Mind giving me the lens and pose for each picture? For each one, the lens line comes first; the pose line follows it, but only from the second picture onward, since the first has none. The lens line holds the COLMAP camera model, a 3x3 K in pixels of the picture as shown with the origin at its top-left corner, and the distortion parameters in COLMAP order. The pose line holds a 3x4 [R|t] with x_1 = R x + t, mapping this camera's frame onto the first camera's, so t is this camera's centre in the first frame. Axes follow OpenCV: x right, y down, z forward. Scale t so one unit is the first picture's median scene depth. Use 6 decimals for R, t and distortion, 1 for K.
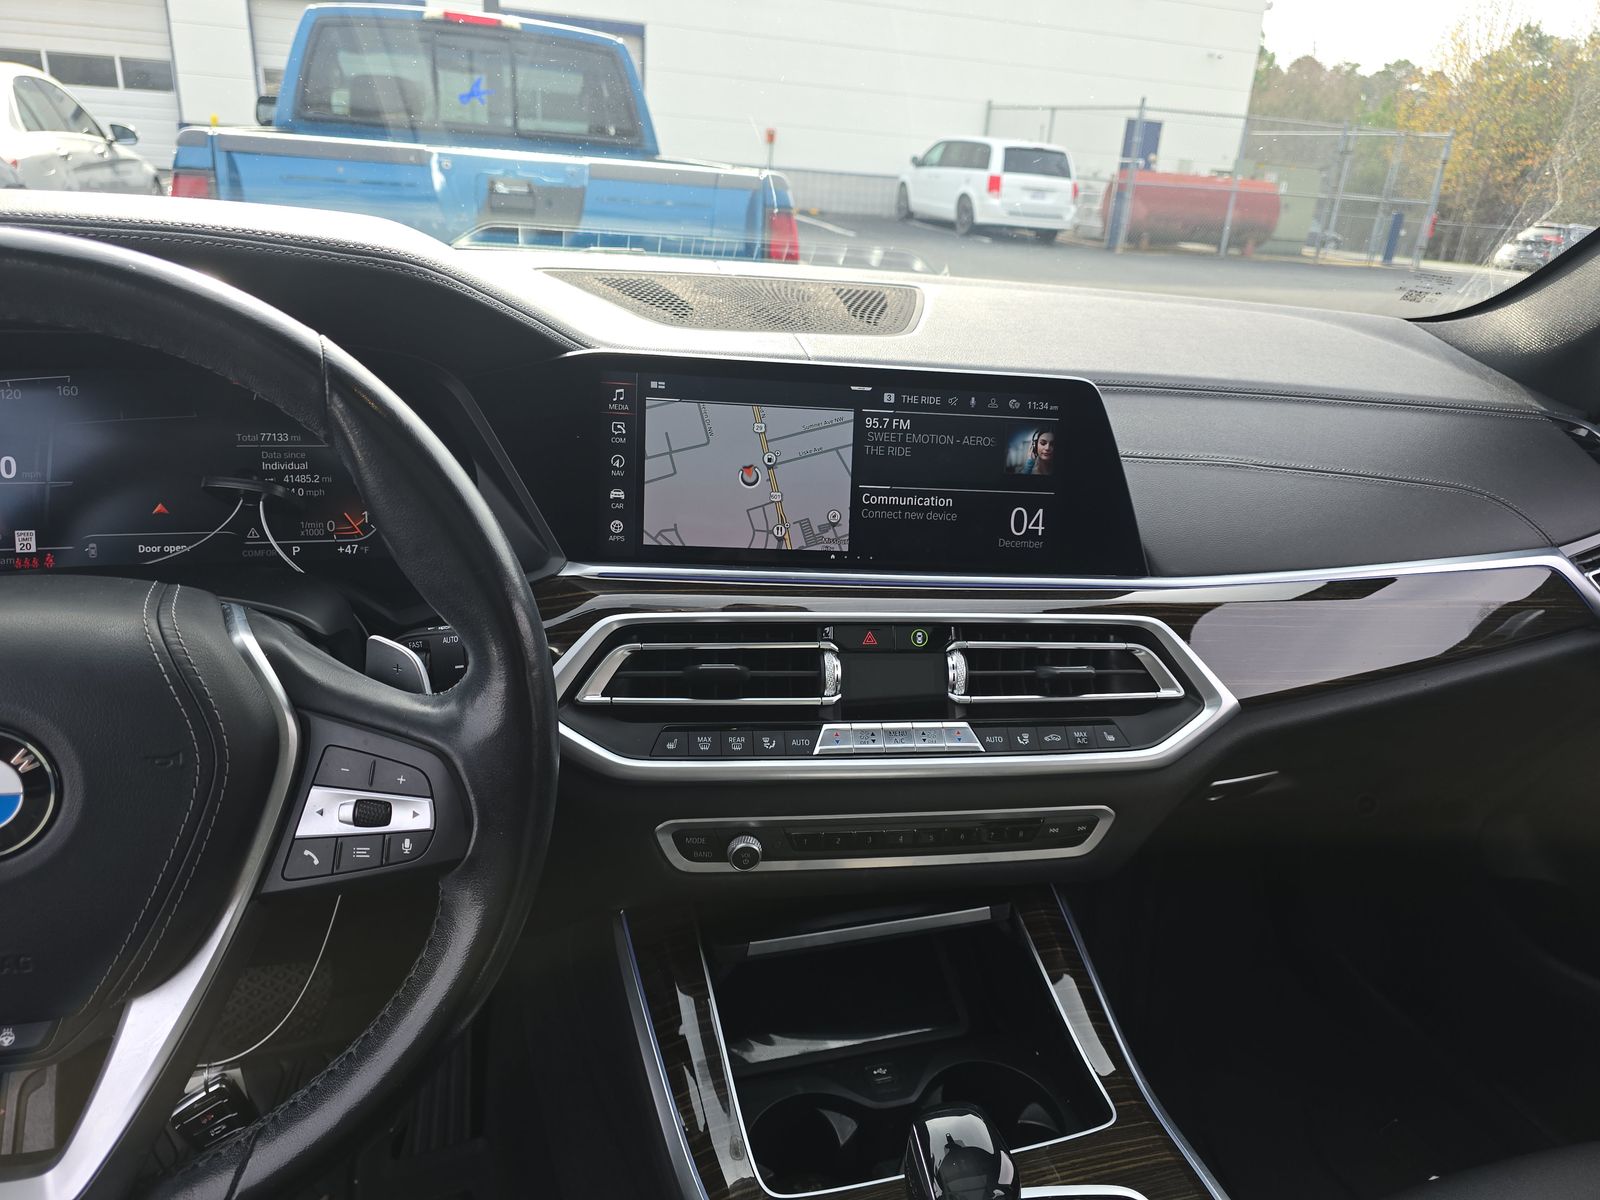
lens RADIAL K [[1074.5, 0, 798.6], [0, 1074.5, 609.7], [0, 0, 1]] dist [0.071474, -0.078475]
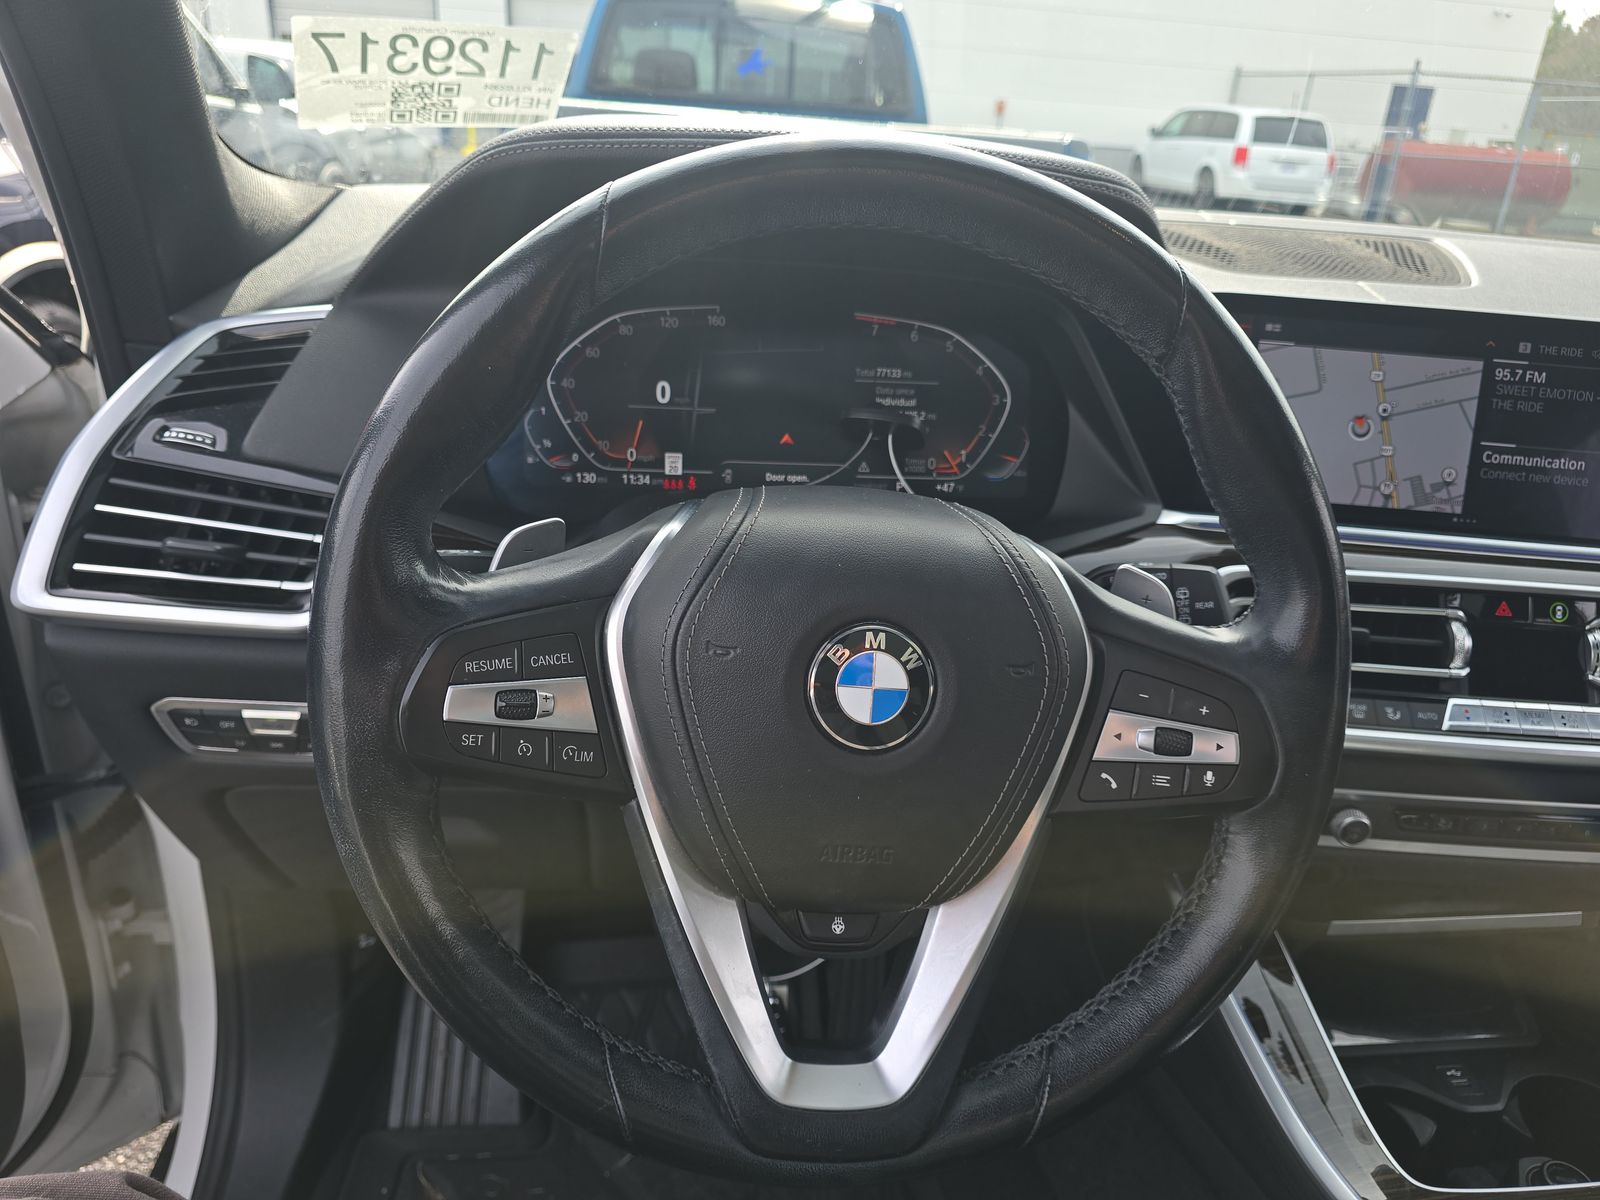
lens RADIAL K [[1088.9, 0, 800.0], [0, 1088.9, 600.0], [0, 0, 1]] dist [0.049187, -0.043081]
pose [[0.985532, 0.061830, -0.157809, -0.362384], [-0.060637, 0.998083, 0.012369, 0.042392], [0.158272, -0.002621, 0.987392, -0.018904]]
